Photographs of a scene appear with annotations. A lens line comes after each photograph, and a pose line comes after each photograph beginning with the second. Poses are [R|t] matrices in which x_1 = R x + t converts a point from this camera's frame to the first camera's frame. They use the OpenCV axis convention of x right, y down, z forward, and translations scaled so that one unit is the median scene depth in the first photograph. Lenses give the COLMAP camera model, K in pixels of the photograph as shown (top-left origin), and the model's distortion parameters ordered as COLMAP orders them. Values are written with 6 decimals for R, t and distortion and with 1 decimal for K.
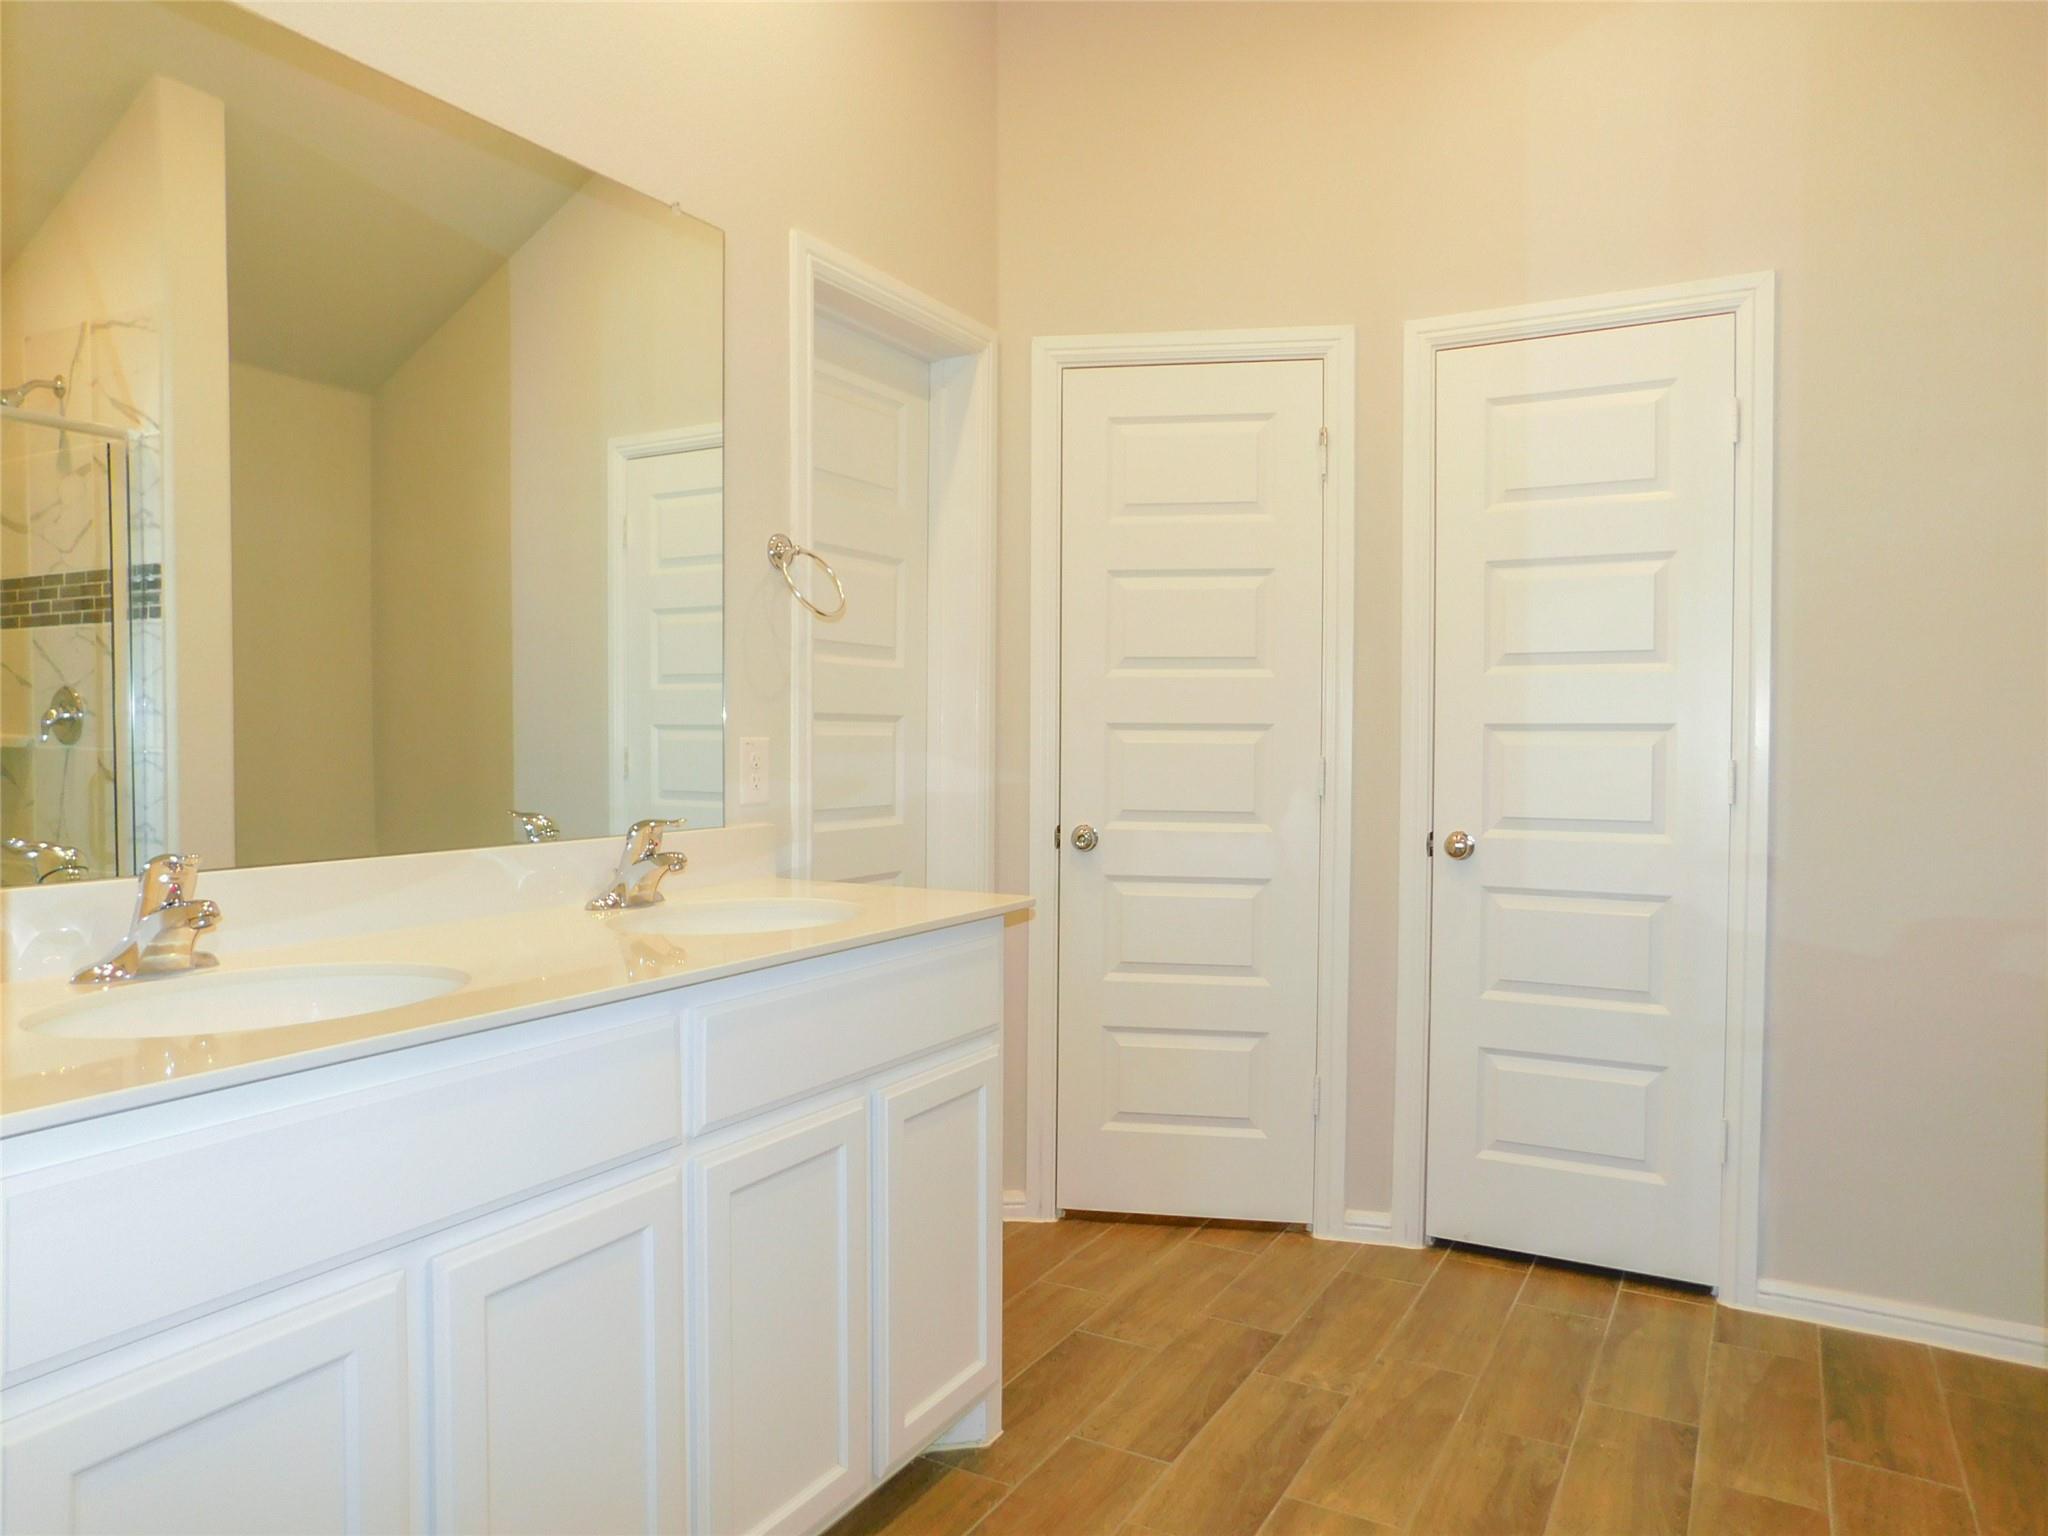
lens RADIAL K [[1365.5, 0, 1010.7], [0, 1365.5, 748.2], [0, 0, 1]] dist [-0.041735, 0.042285]
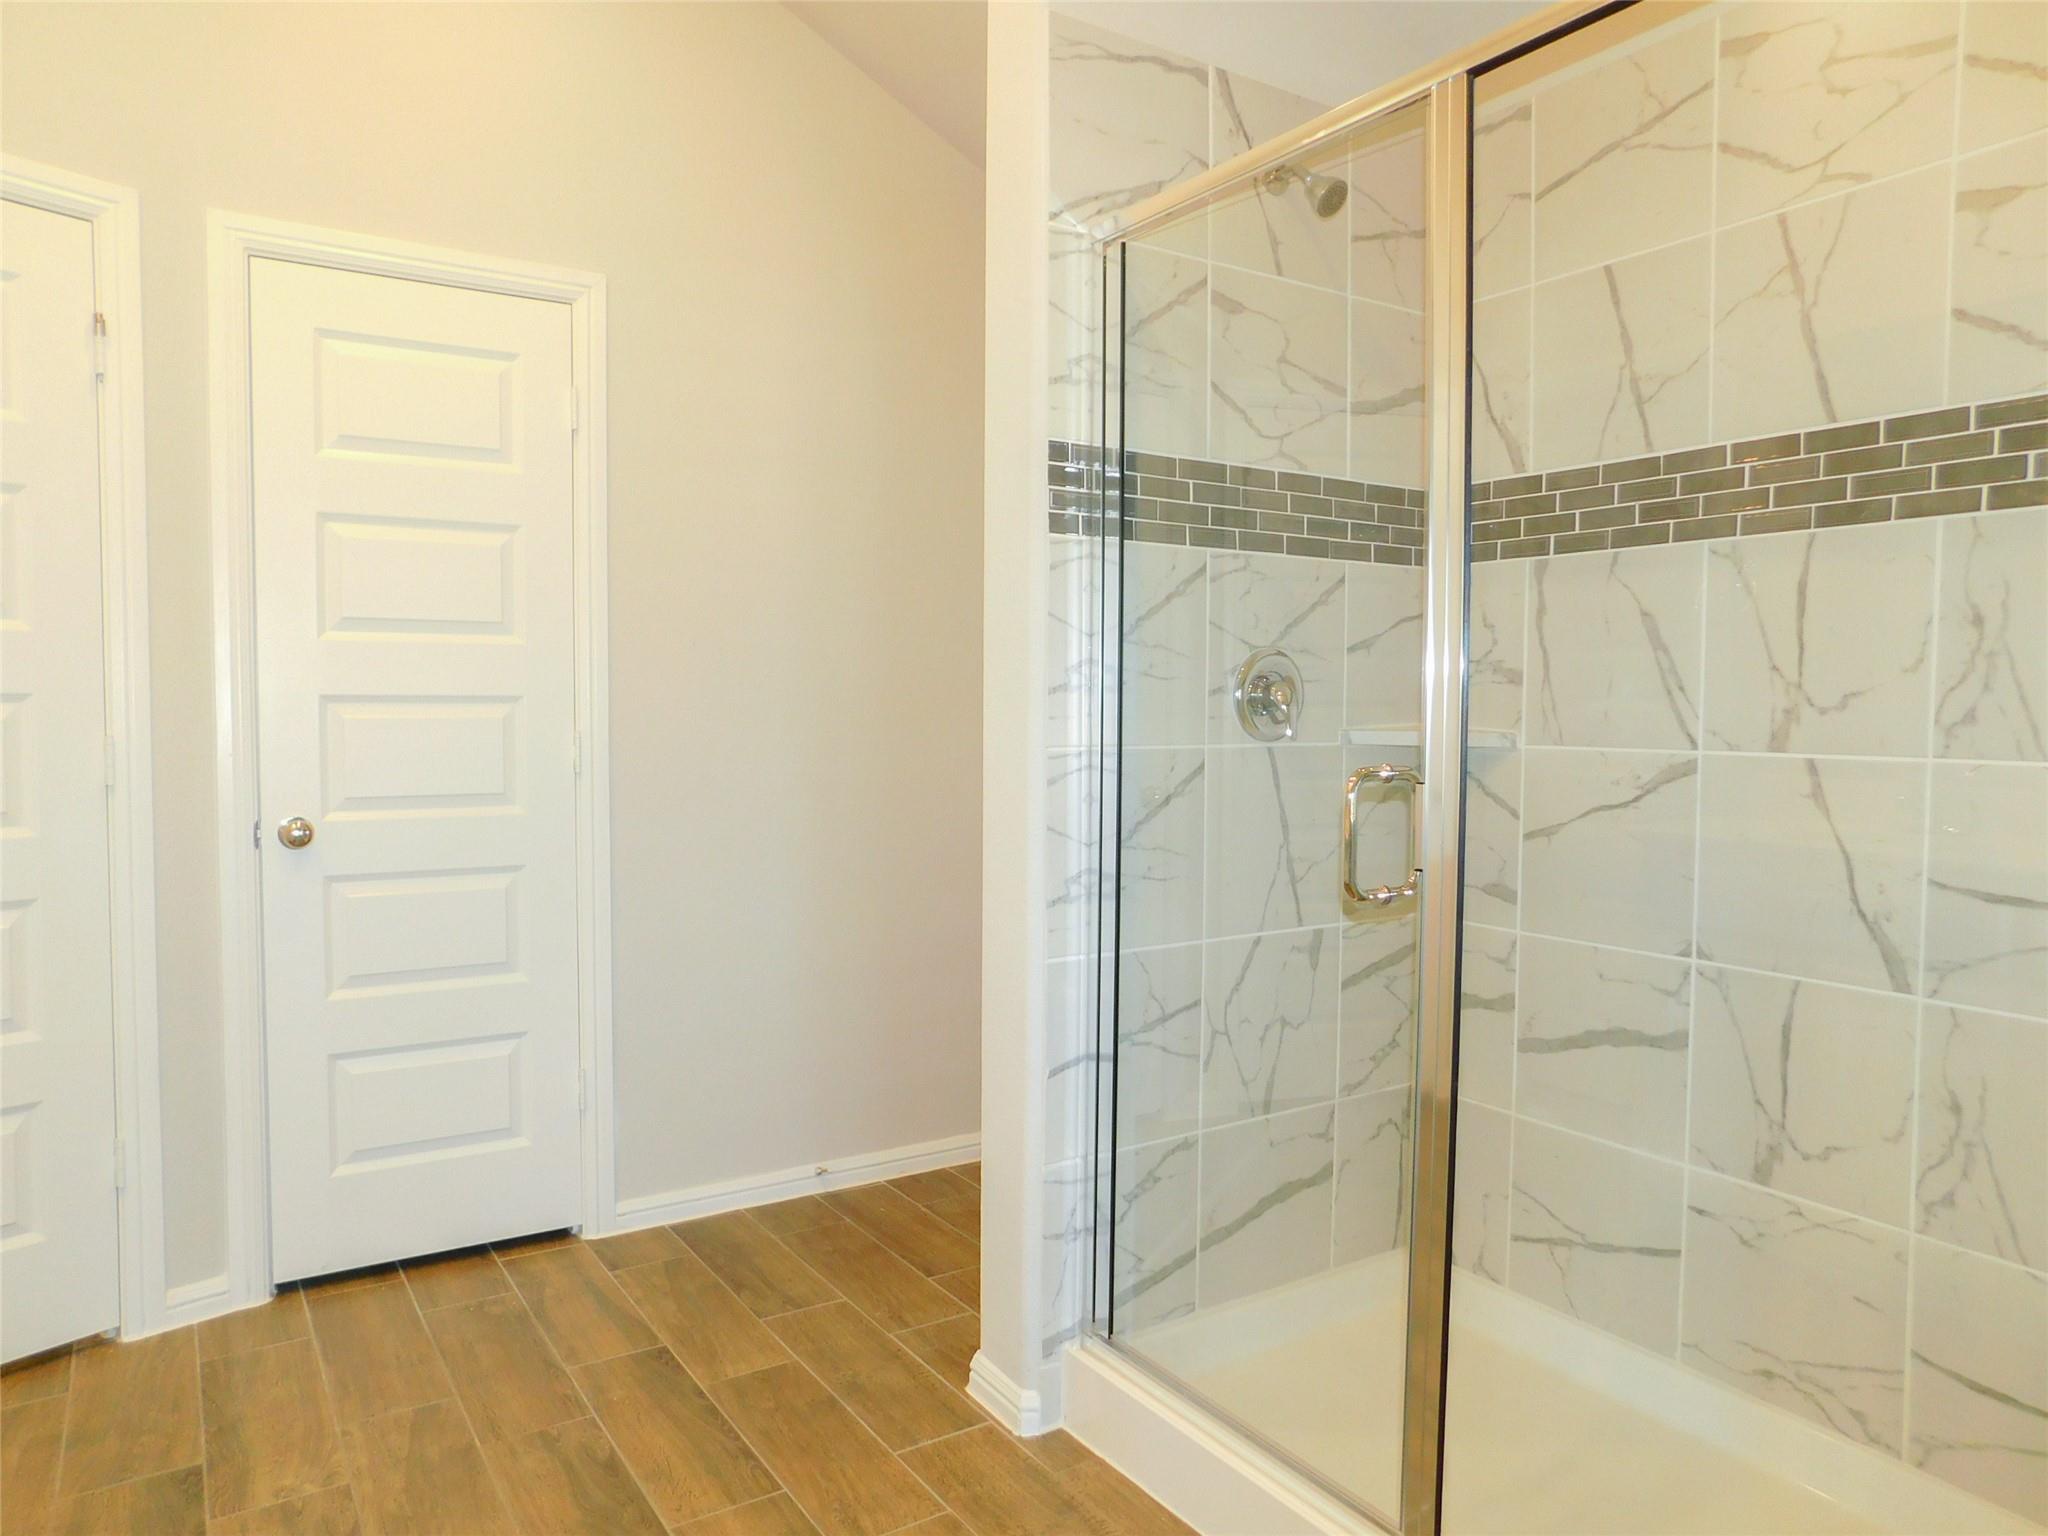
lens RADIAL K [[1365.5, 0, 1033.6], [0, 1365.5, 749.0], [0, 0, 1]] dist [-0.041735, 0.042285]
pose [[0.462459, -0.031512, 0.886080, -0.260622], [0.004117, 0.999434, 0.033394, -0.011744], [-0.886631, -0.011795, 0.462327, 0.200535]]
